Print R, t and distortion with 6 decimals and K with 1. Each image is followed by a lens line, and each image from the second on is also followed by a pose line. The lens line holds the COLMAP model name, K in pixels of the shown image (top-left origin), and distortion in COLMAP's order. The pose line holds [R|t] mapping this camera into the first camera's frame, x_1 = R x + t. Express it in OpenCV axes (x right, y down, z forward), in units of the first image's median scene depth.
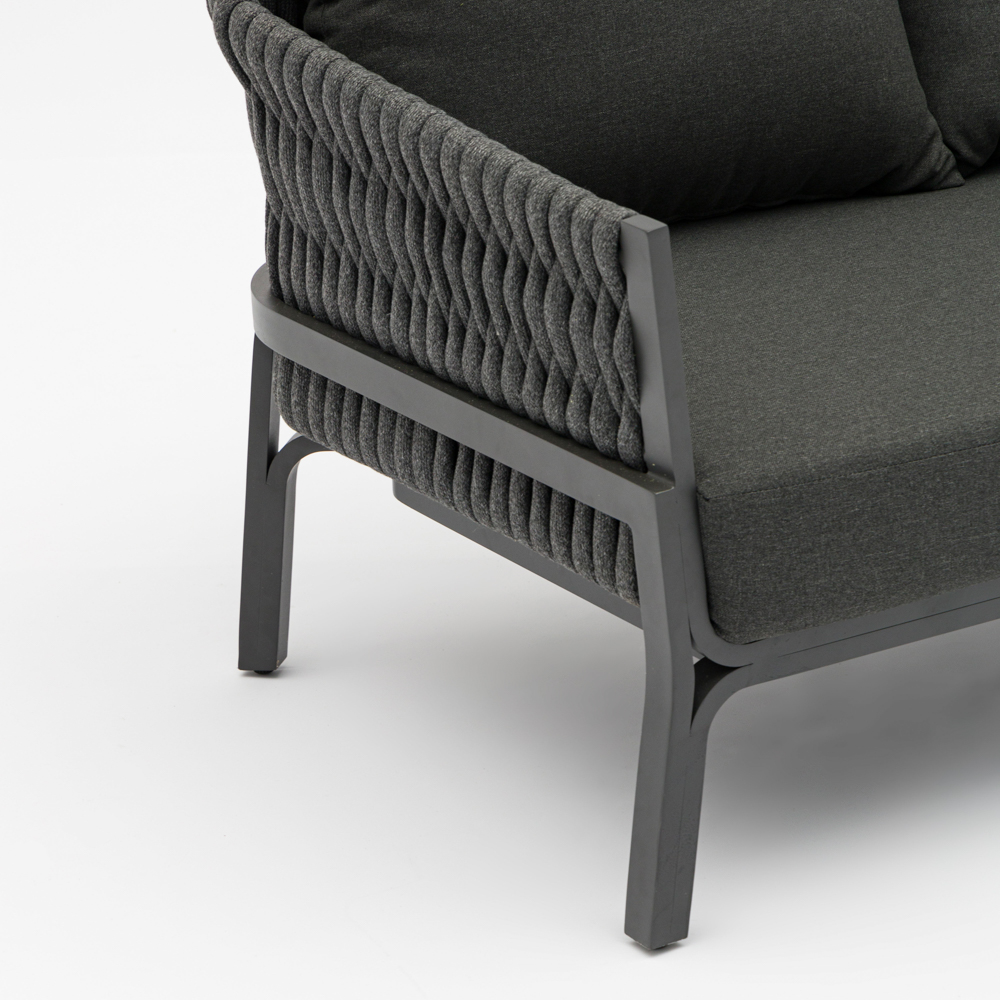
lens RADIAL K [[4042.4, 0, 500.0], [0, 4042.4, 500.0], [0, 0, 1]] dist [-0.117179, 1.877921]
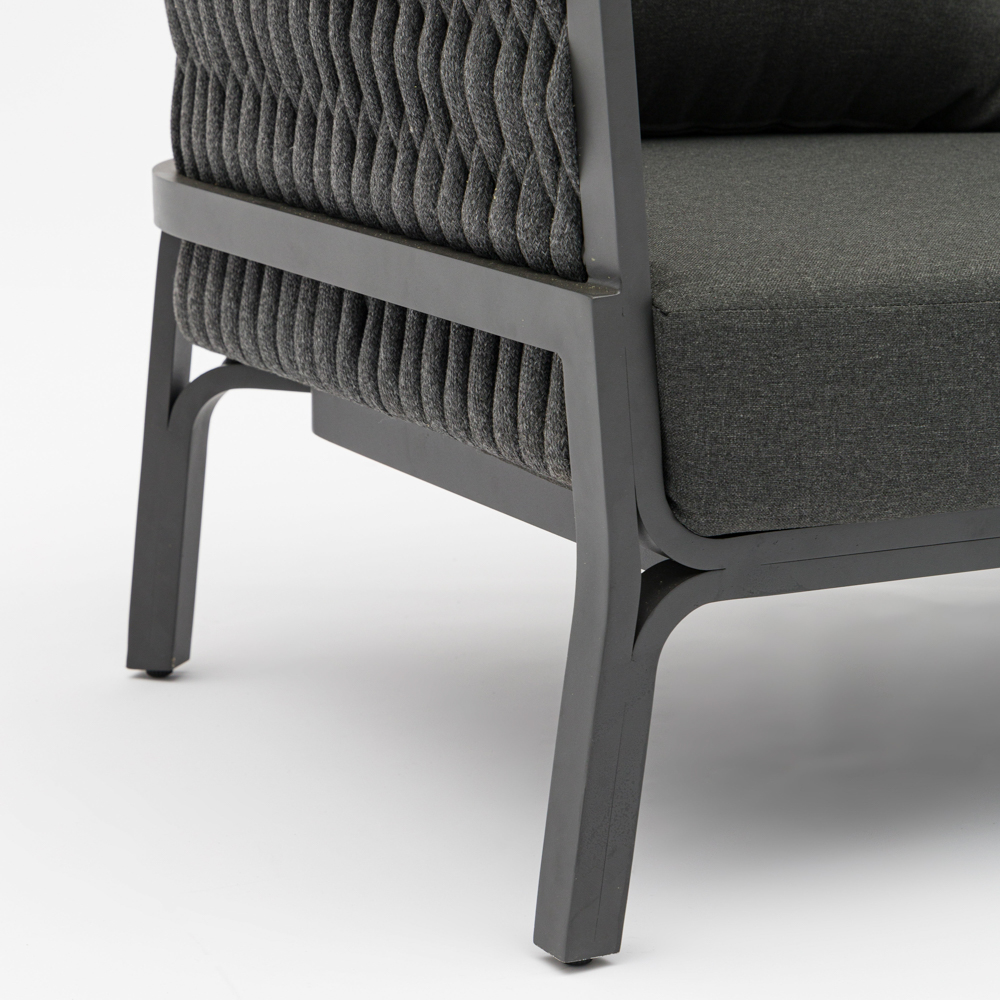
lens RADIAL K [[3413.3, 0, 500.0], [0, 3413.3, 500.0], [0, 0, 1]] dist [-0.005821, -1.040693]
pose [[0.997290, 0.051772, -0.052273, 0.053090], [-0.057497, 0.991732, -0.114722, 0.099721], [0.045901, 0.117417, 0.992021, 0.385550]]
